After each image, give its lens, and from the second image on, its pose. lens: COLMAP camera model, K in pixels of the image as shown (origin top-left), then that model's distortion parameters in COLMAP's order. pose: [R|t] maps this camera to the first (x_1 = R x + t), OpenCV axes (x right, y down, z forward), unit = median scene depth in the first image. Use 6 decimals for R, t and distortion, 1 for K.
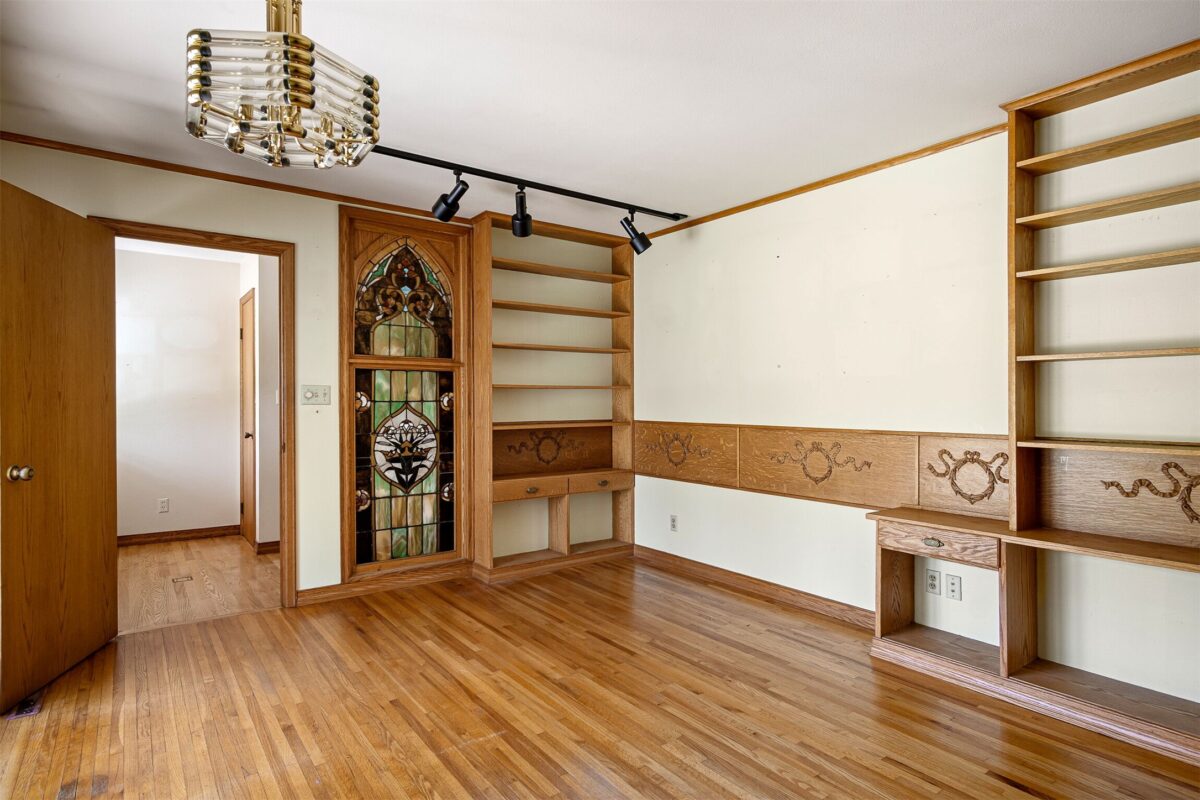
lens RADIAL K [[637.9, 0, 600.8], [0, 637.9, 397.5], [0, 0, 1]] dist [-0.000686, 0.003205]
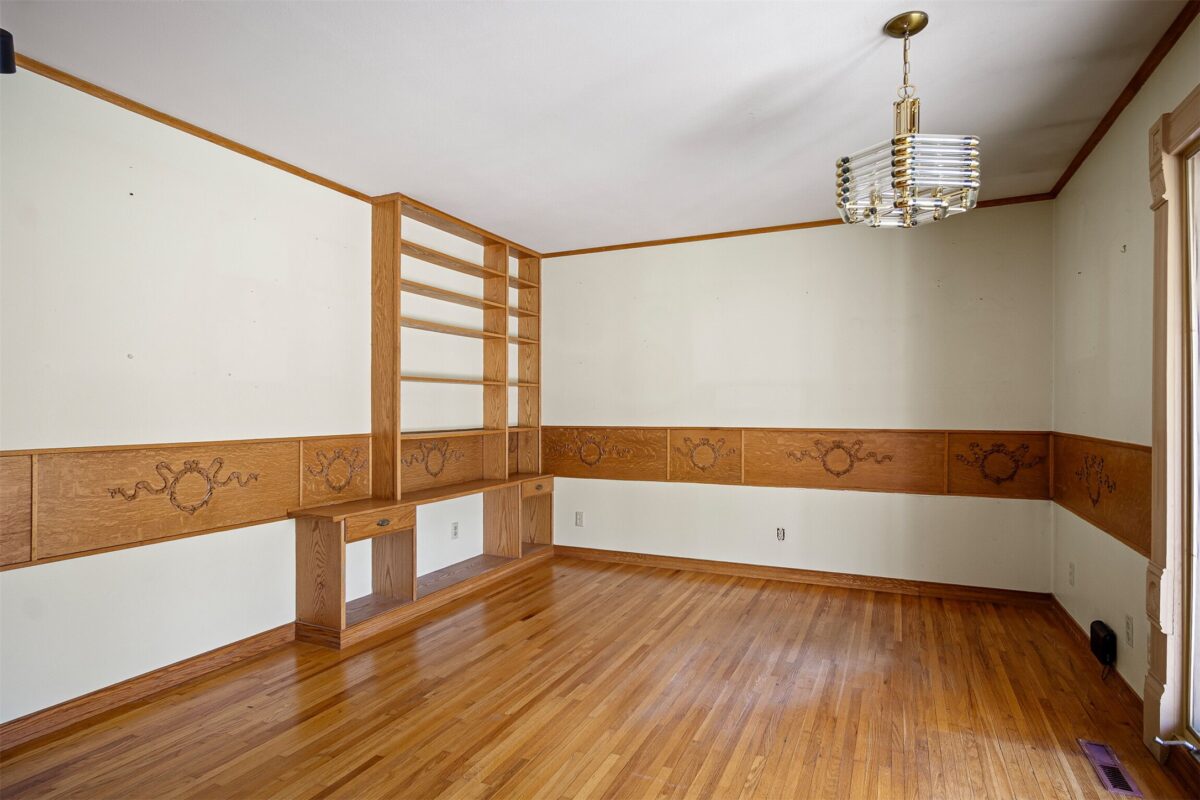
lens RADIAL K [[637.9, 0, 600.6], [0, 637.9, 407.4], [0, 0, 1]] dist [-0.000686, 0.003205]
pose [[-0.469344, 0.008084, 0.882978, -0.655899], [0.003145, 0.999967, -0.007483, 0.014251], [-0.883010, -0.000735, -0.469354, 1.042199]]
